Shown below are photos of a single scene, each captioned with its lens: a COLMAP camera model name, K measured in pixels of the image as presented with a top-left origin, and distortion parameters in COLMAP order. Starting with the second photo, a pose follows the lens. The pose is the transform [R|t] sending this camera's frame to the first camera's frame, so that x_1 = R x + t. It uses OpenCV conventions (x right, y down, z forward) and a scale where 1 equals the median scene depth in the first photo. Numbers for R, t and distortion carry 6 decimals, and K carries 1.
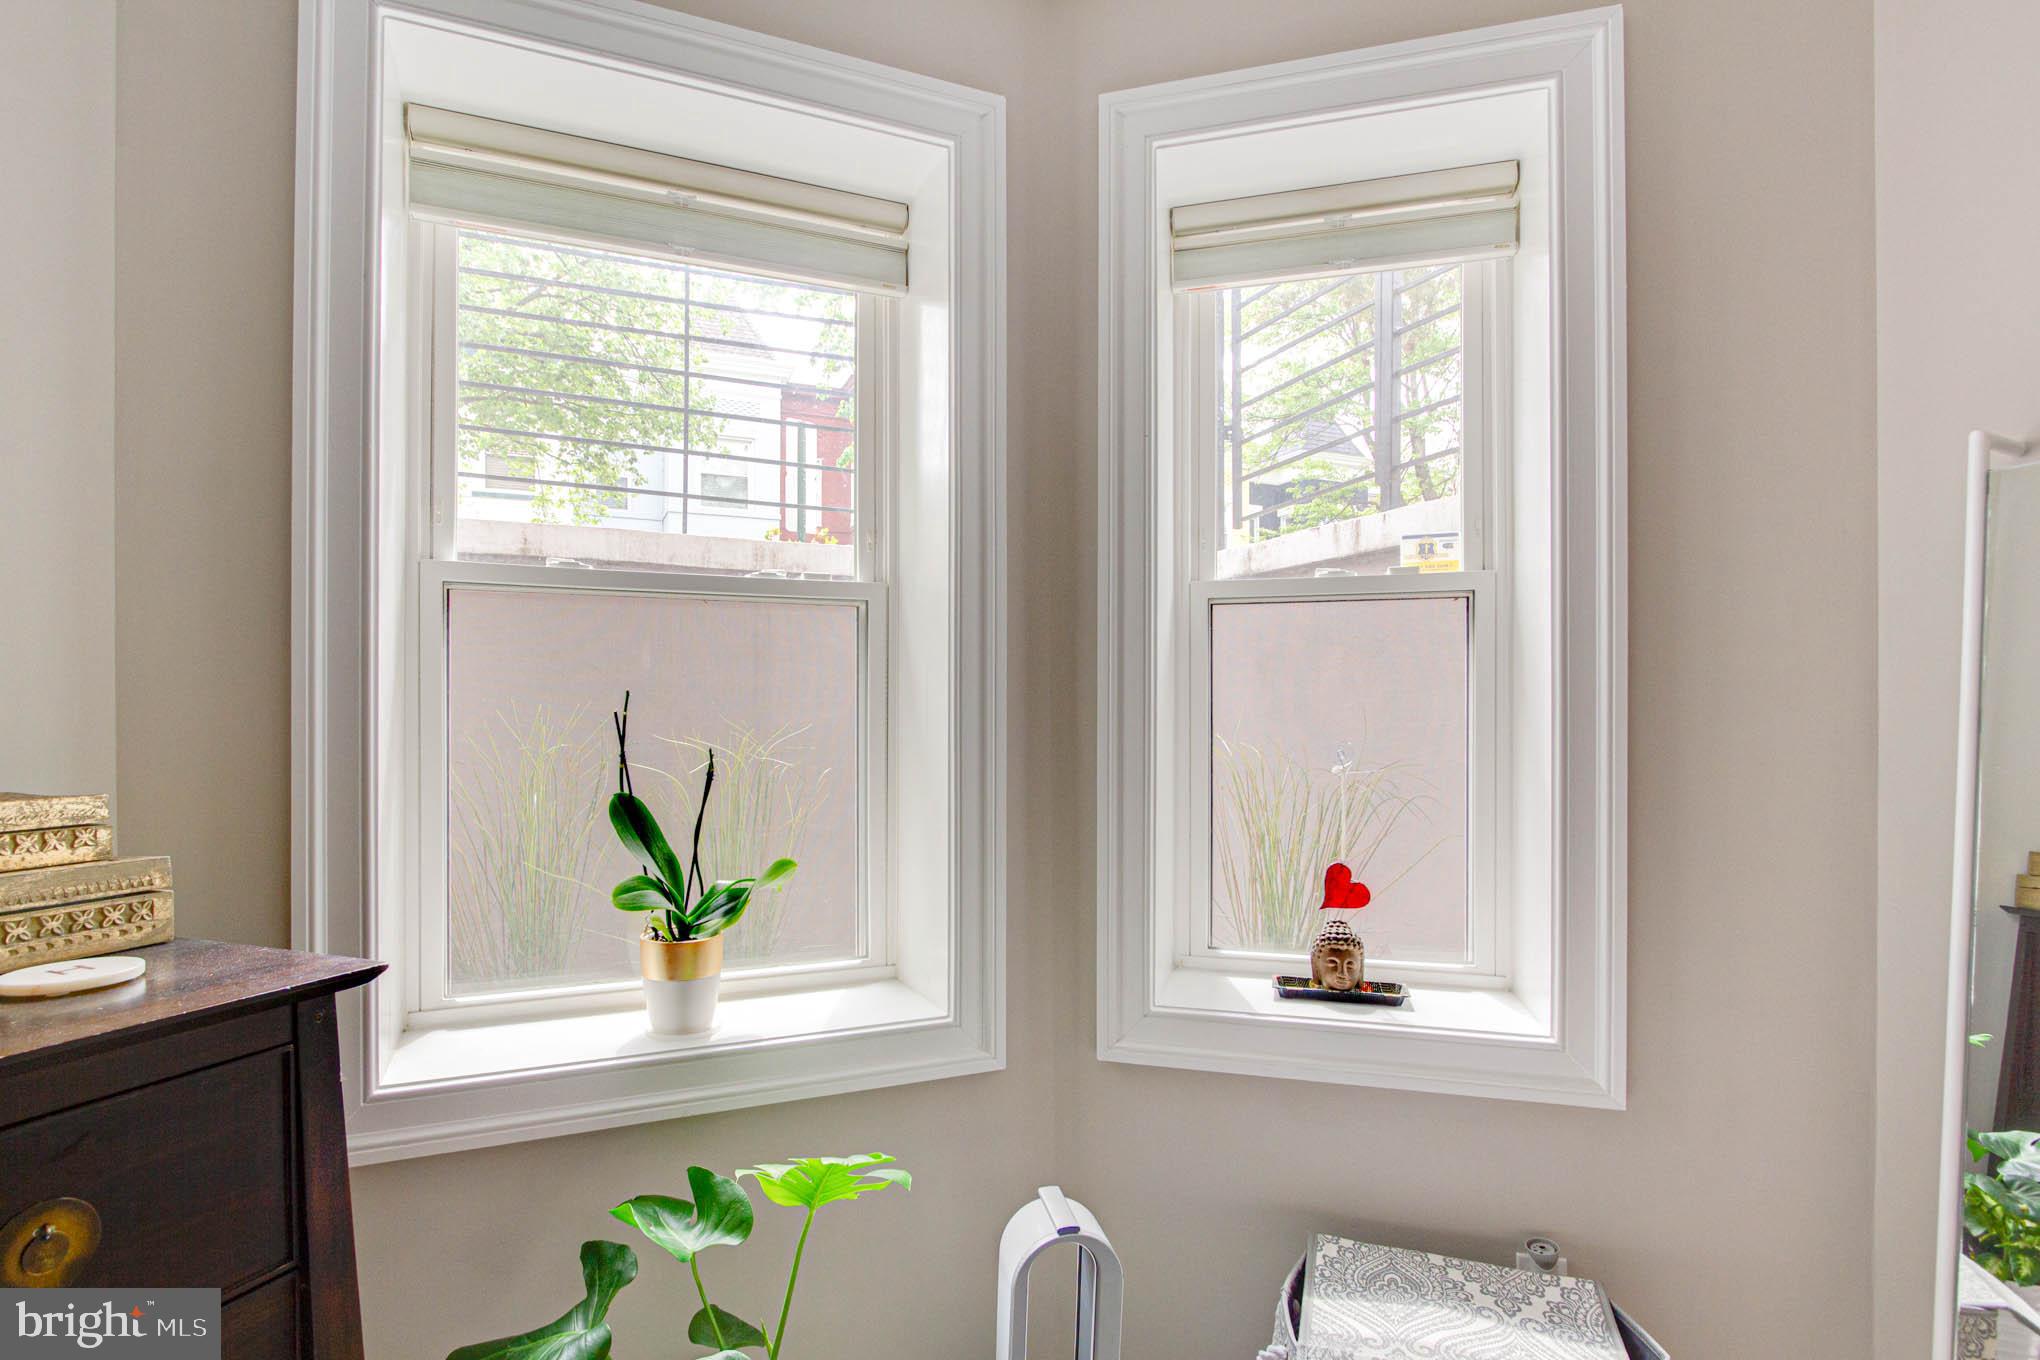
lens RADIAL K [[982.8, 0, 1021.3], [0, 982.8, 697.5], [0, 0, 1]] dist [-0.004450, 0.000250]
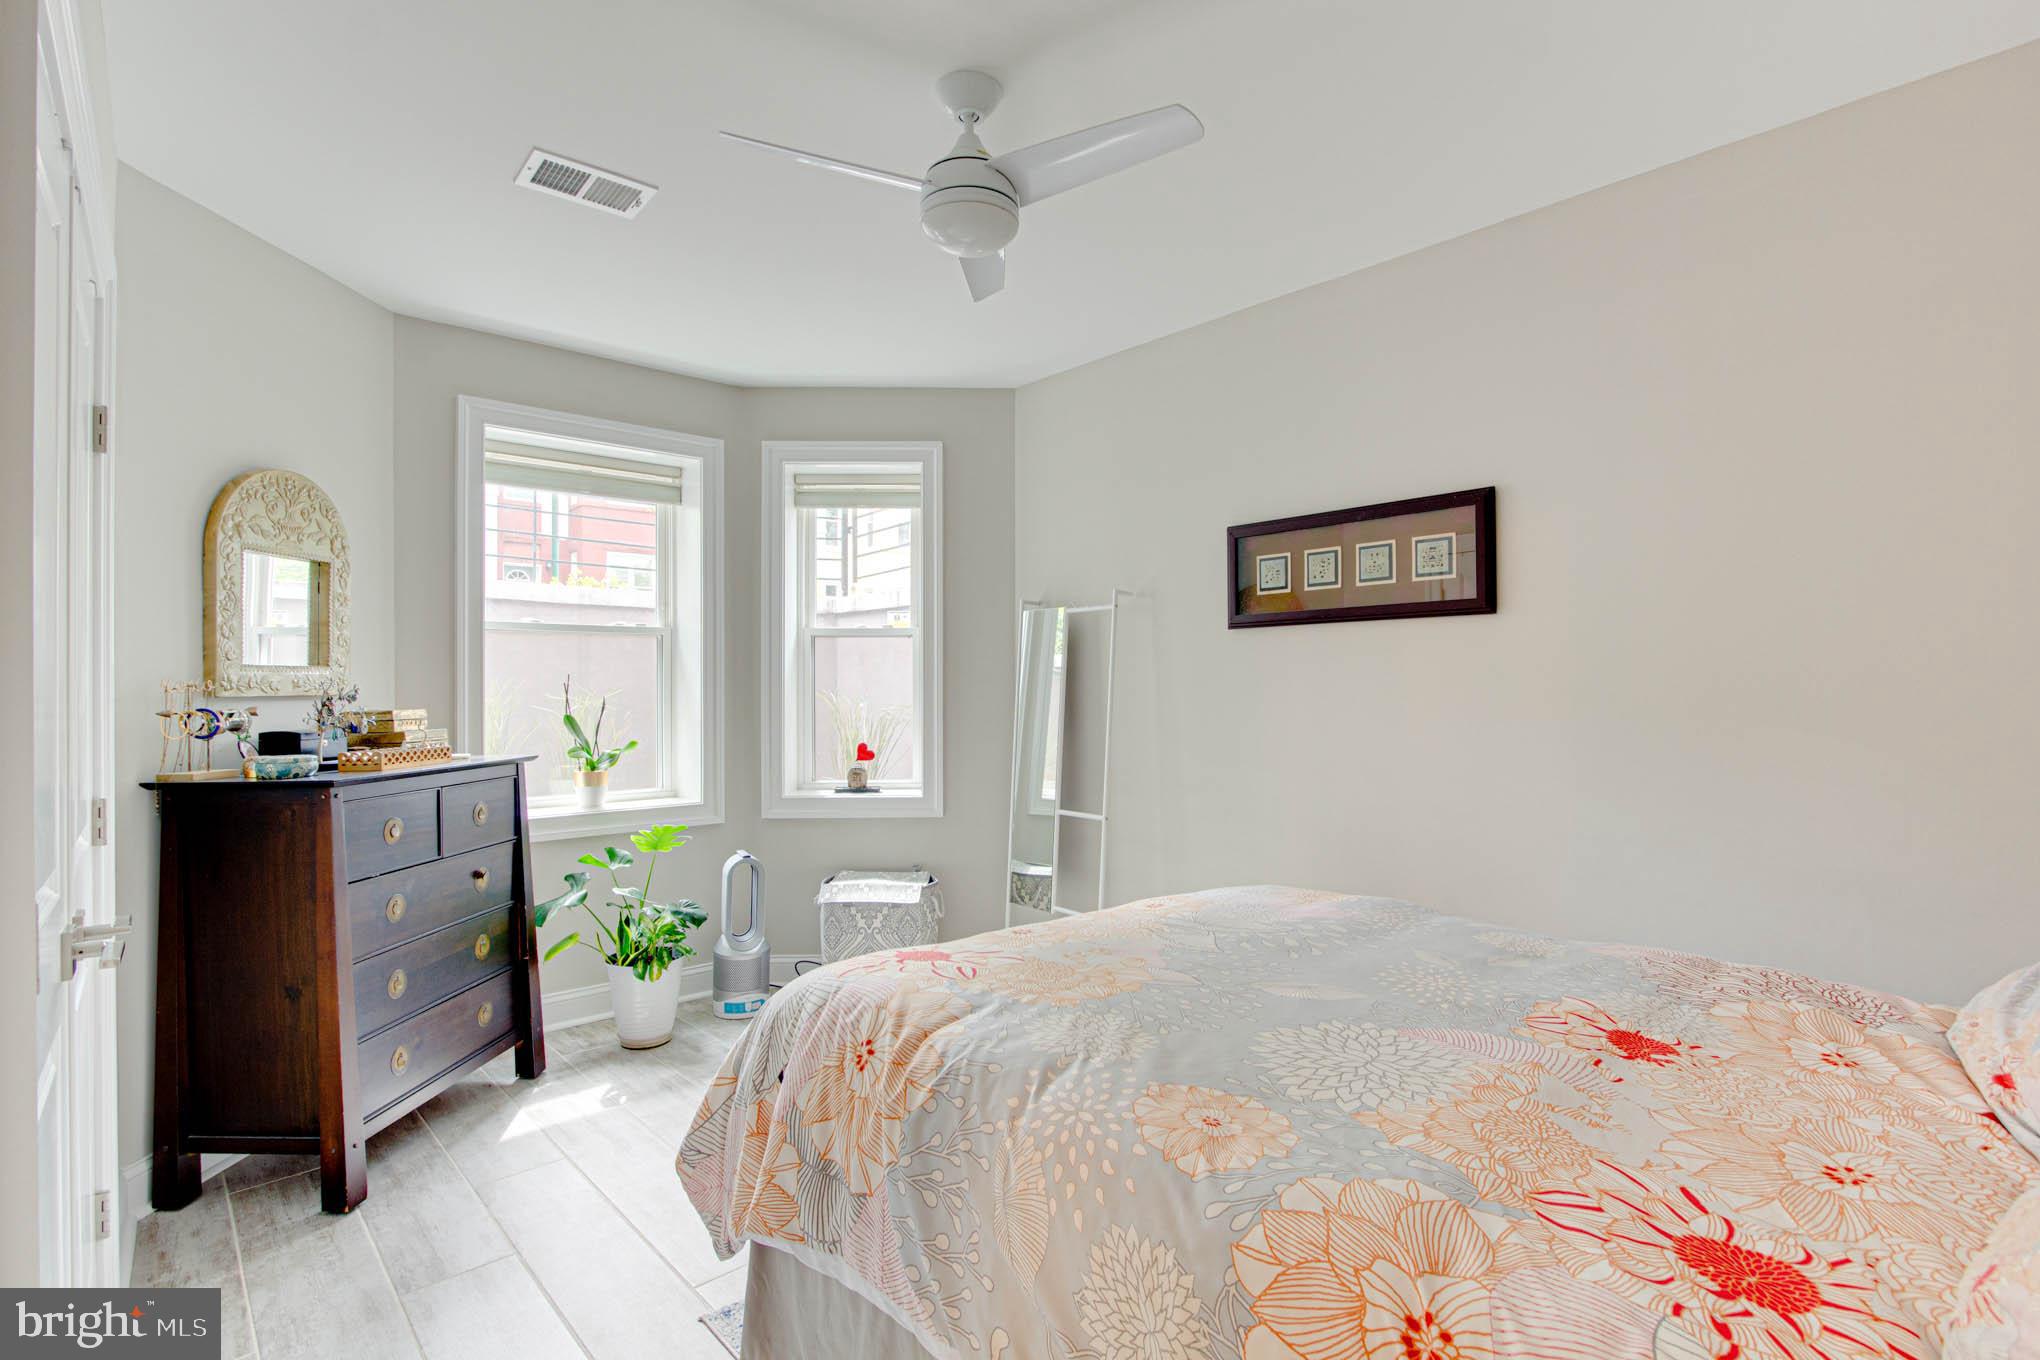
lens RADIAL K [[982.8, 0, 1020.5], [0, 982.8, 686.7], [0, 0, 1]] dist [-0.004450, 0.000250]
pose [[0.962889, 0.000754, 0.269896, 0.037246], [-0.007065, 0.999724, 0.022412, -0.038361], [-0.269805, -0.023487, 0.962629, -1.697994]]
